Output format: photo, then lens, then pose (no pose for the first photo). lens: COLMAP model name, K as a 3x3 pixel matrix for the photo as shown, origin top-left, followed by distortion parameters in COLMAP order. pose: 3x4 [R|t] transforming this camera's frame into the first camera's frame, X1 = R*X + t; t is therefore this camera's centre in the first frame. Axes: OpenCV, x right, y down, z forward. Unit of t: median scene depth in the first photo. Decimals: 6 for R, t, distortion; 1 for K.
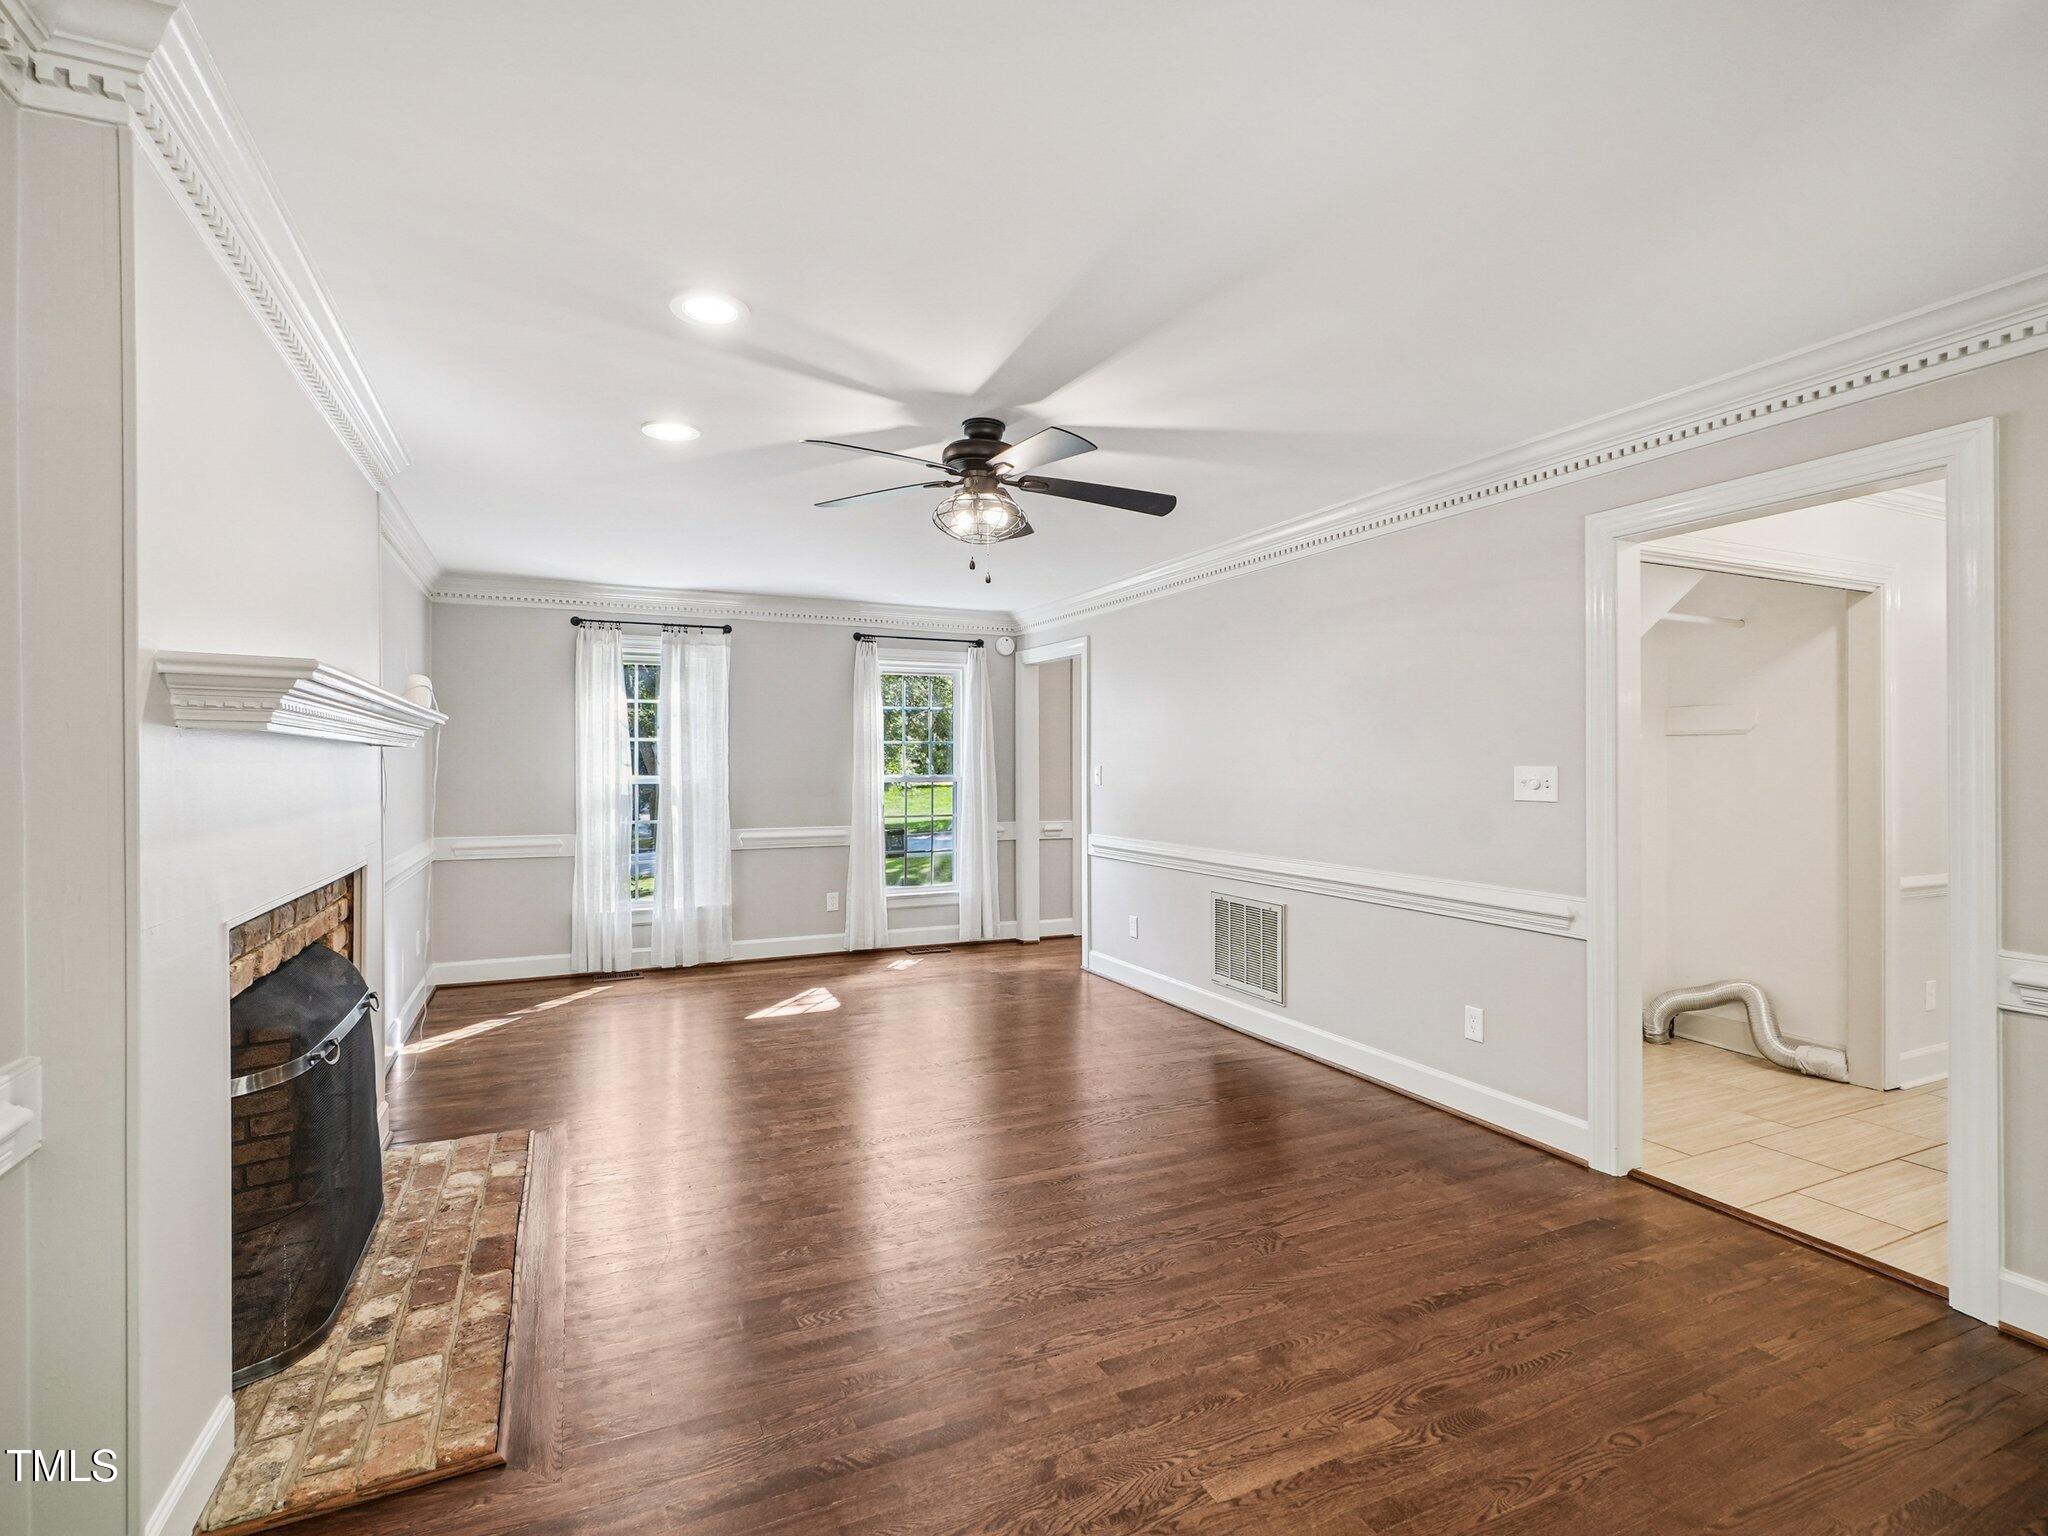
lens RADIAL K [[986.9, 0, 1016.1], [0, 986.9, 768.9], [0, 0, 1]] dist [-0.007363, -0.000289]
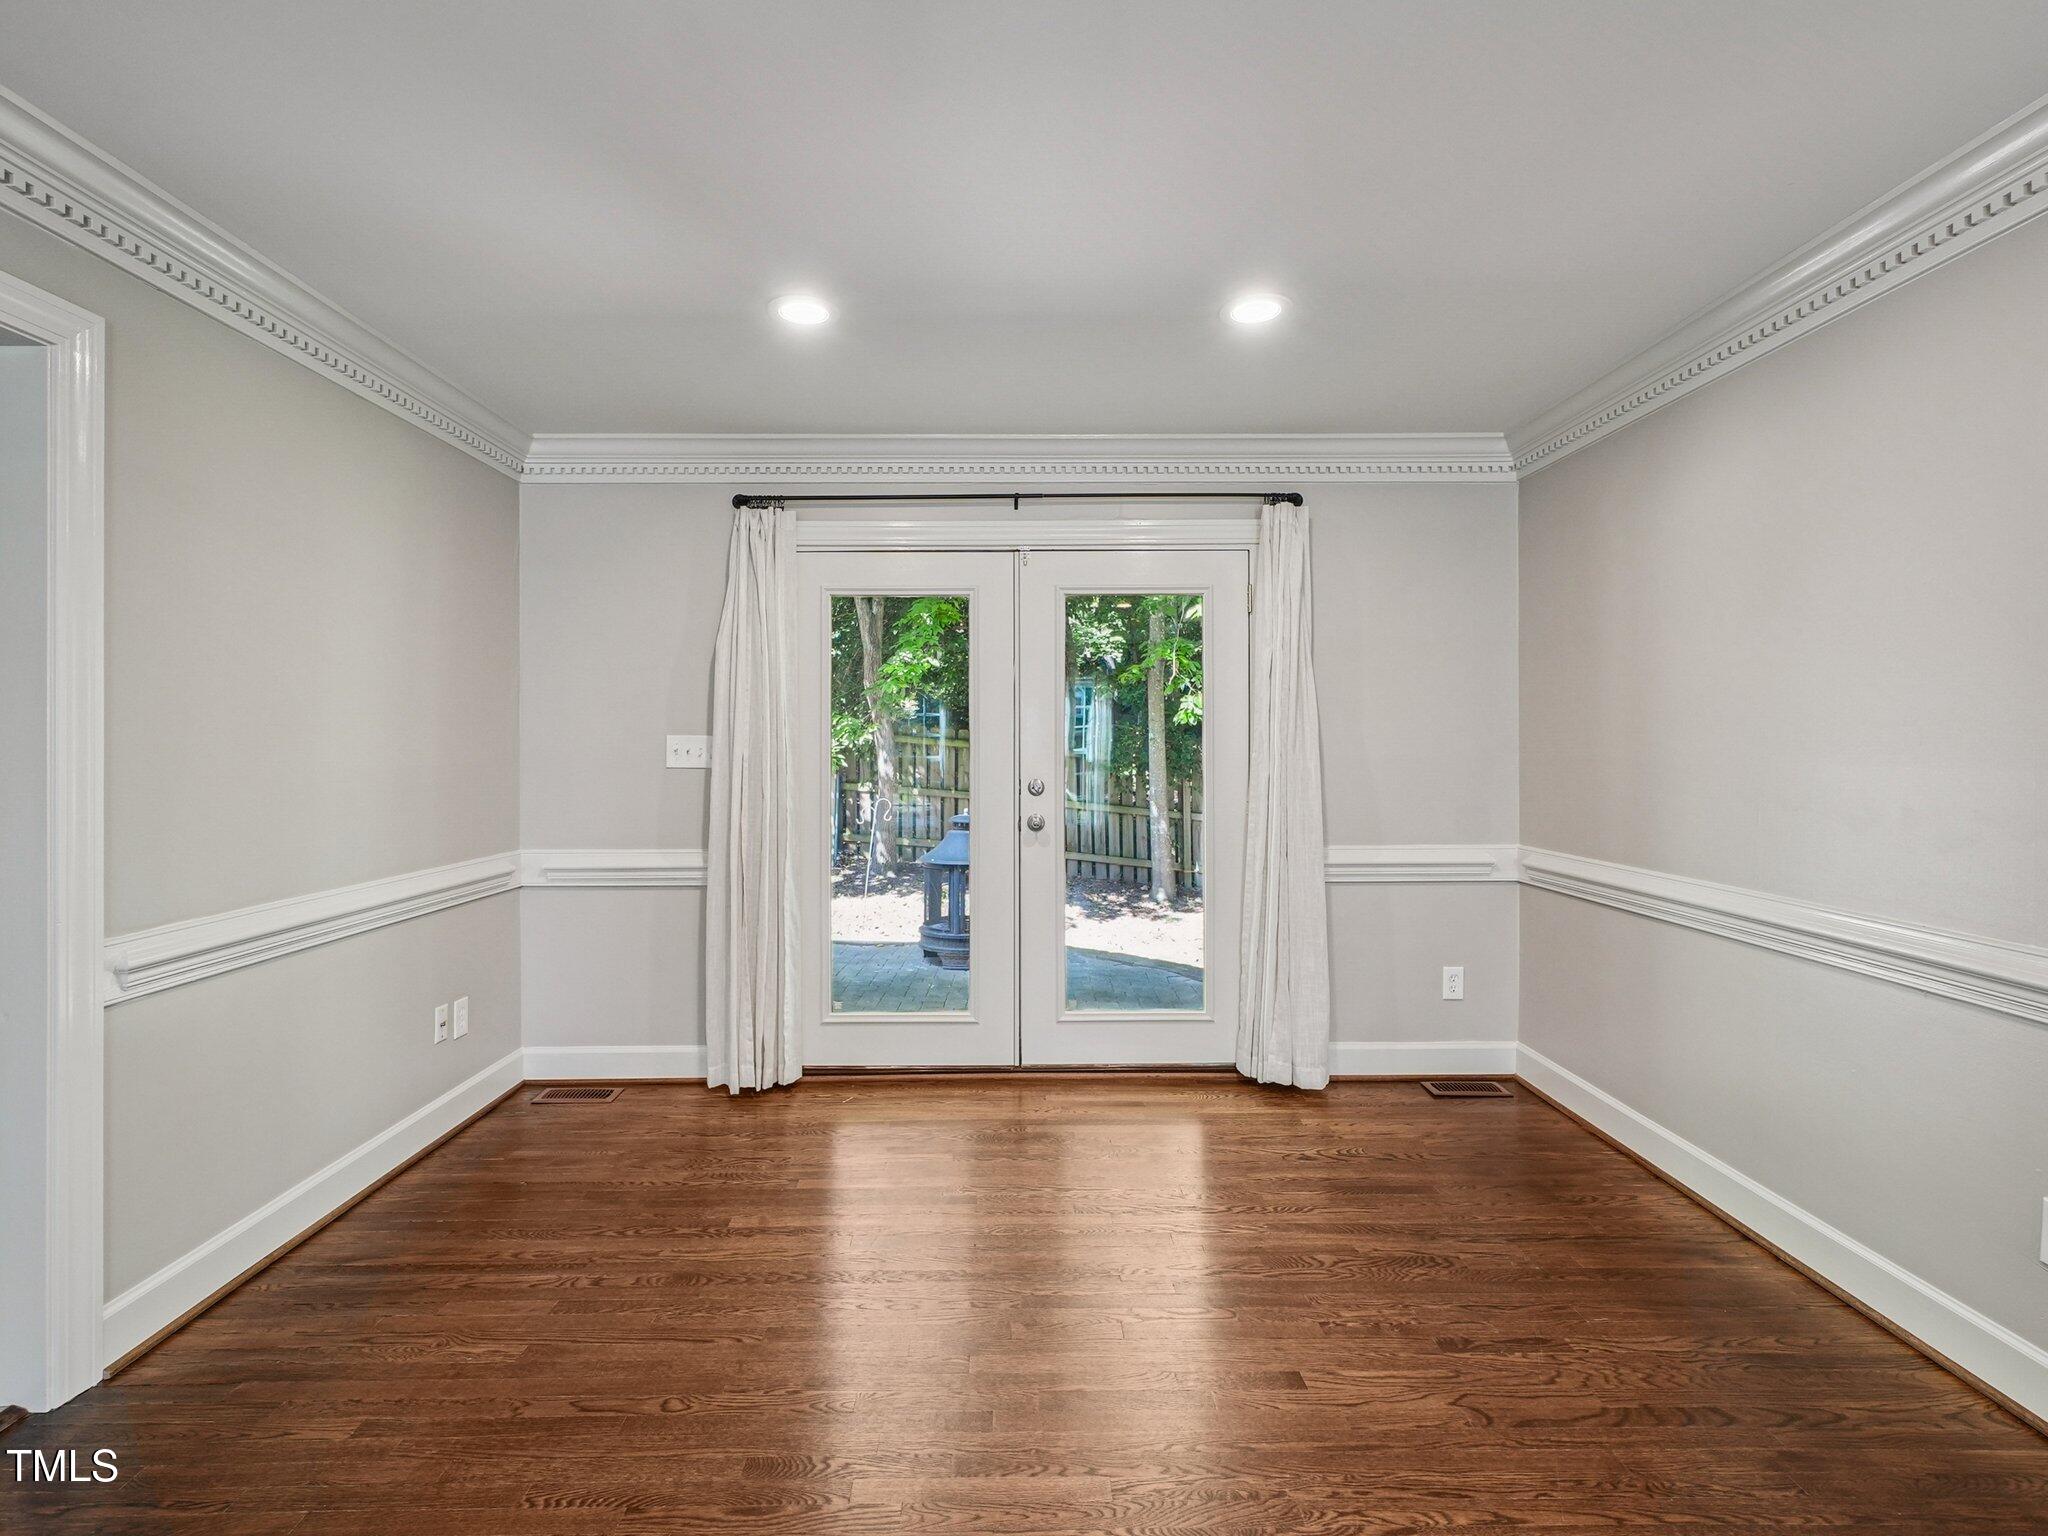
lens RADIAL K [[986.9, 0, 1007.7], [0, 986.9, 744.1], [0, 0, 1]] dist [-0.007363, -0.000289]
pose [[-0.905059, -0.004671, 0.425260, -0.112388], [-0.004896, 0.999988, 0.000565, 0.008241], [-0.425258, -0.001571, -0.905071, 1.831917]]
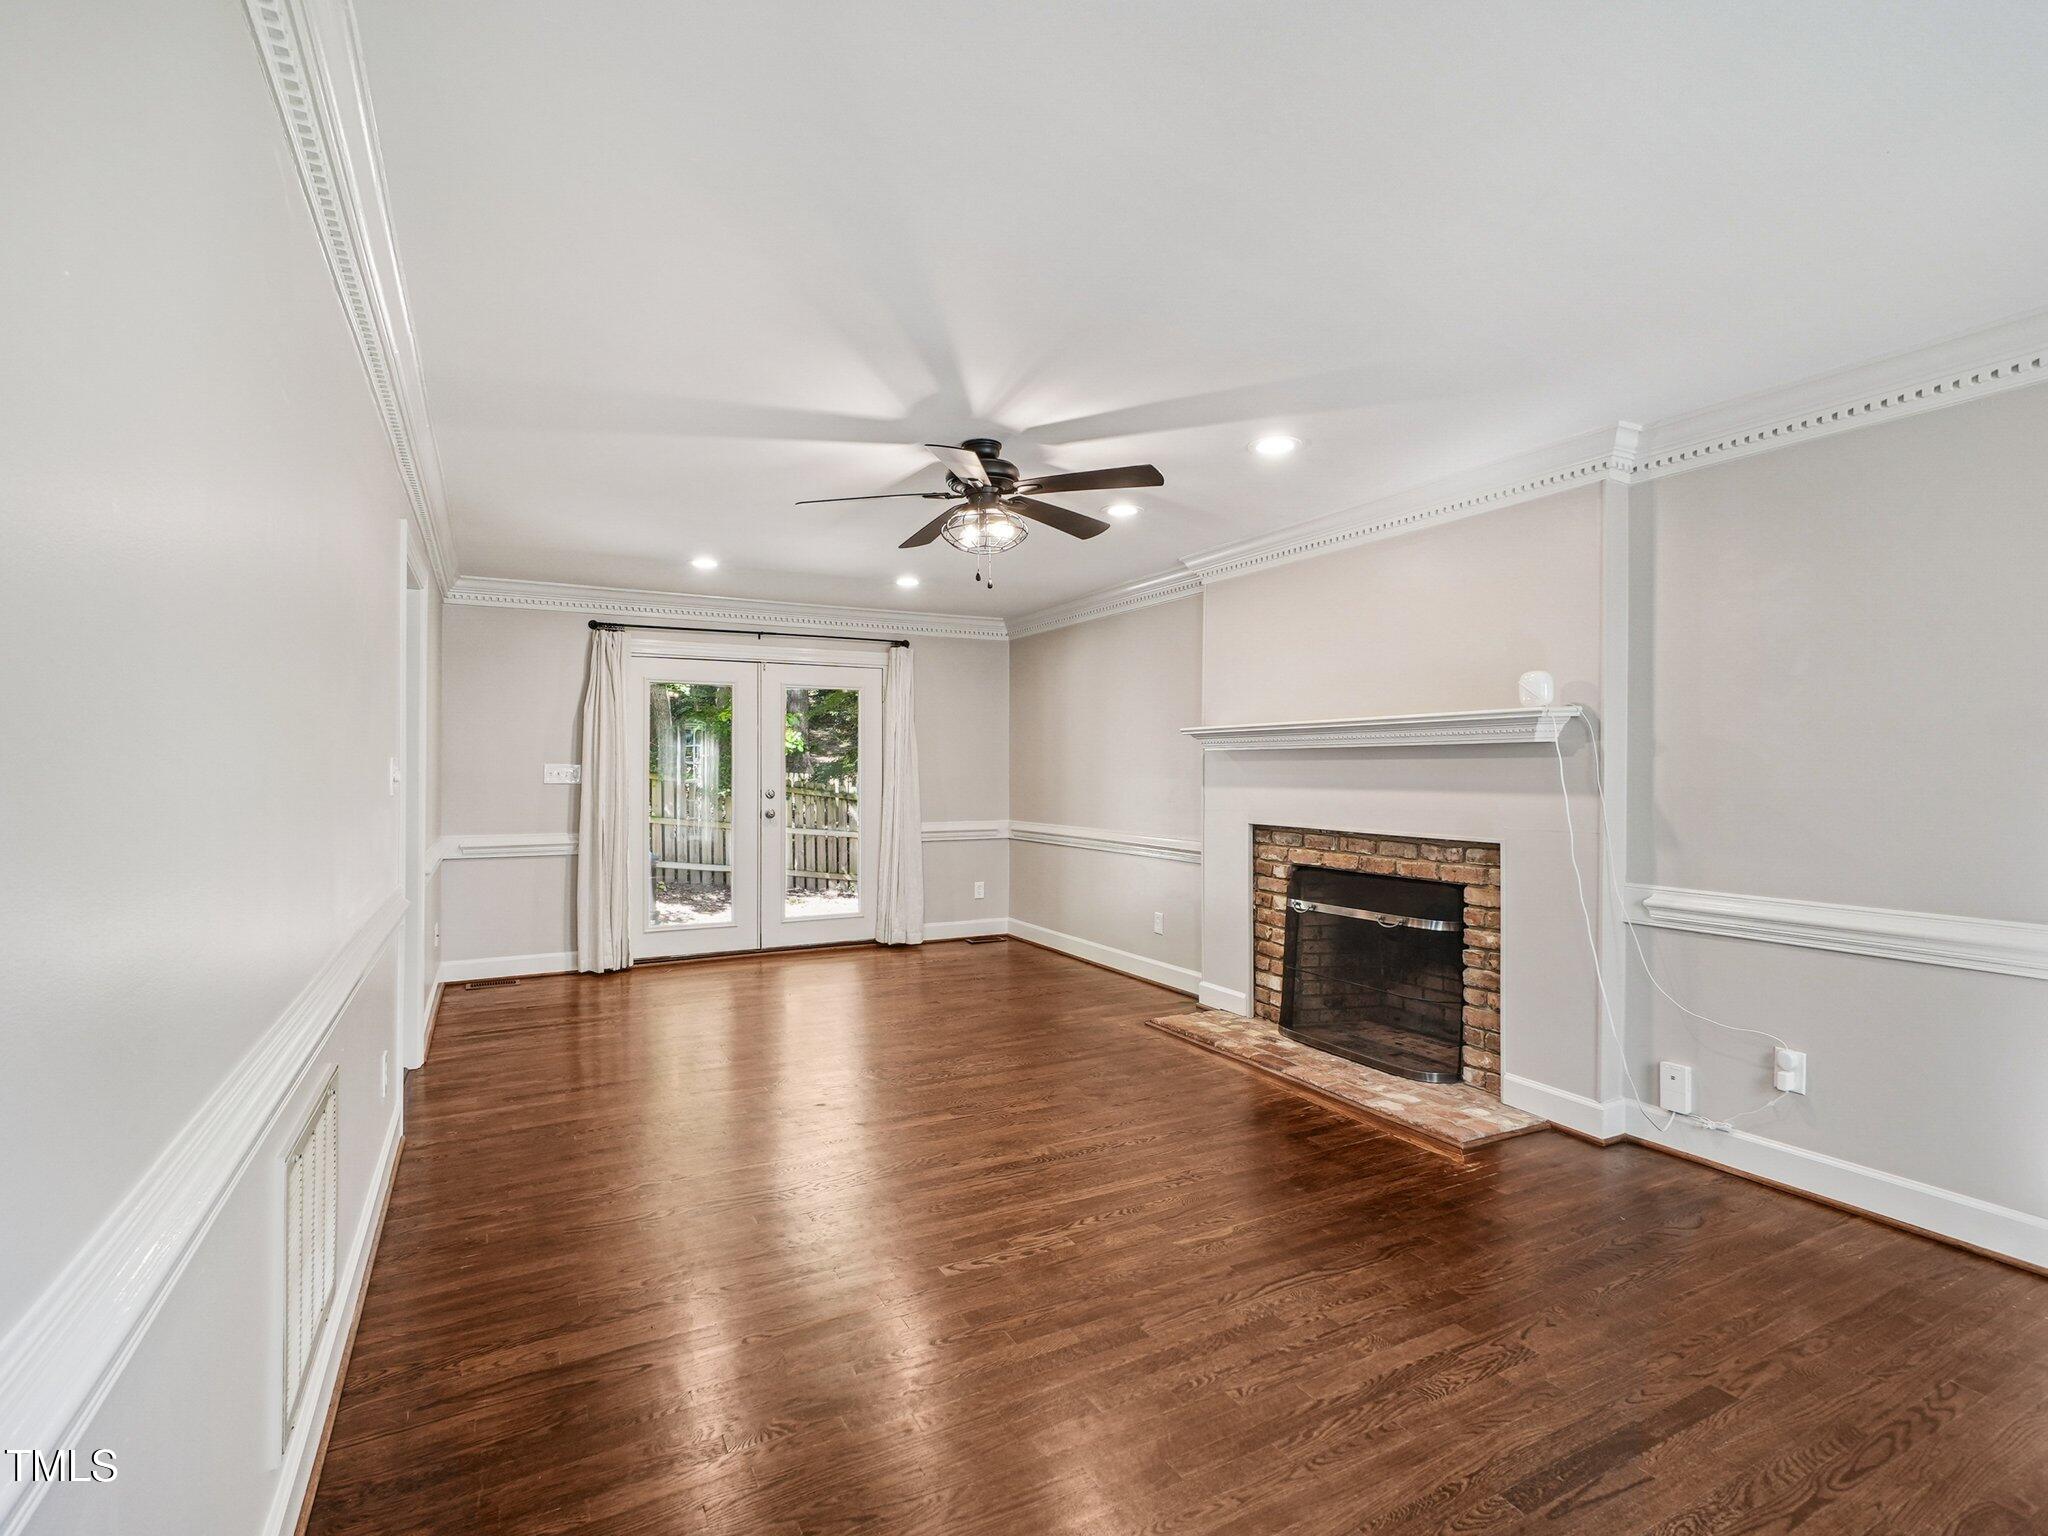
lens RADIAL K [[986.9, 0, 1030.9], [0, 986.9, 767.1], [0, 0, 1]] dist [-0.007363, -0.000289]
pose [[-0.998874, -0.008459, -0.046689, -0.106203], [-0.008383, 0.999963, -0.001819, 0.002603], [0.046703, -0.001425, -0.998908, 2.690232]]
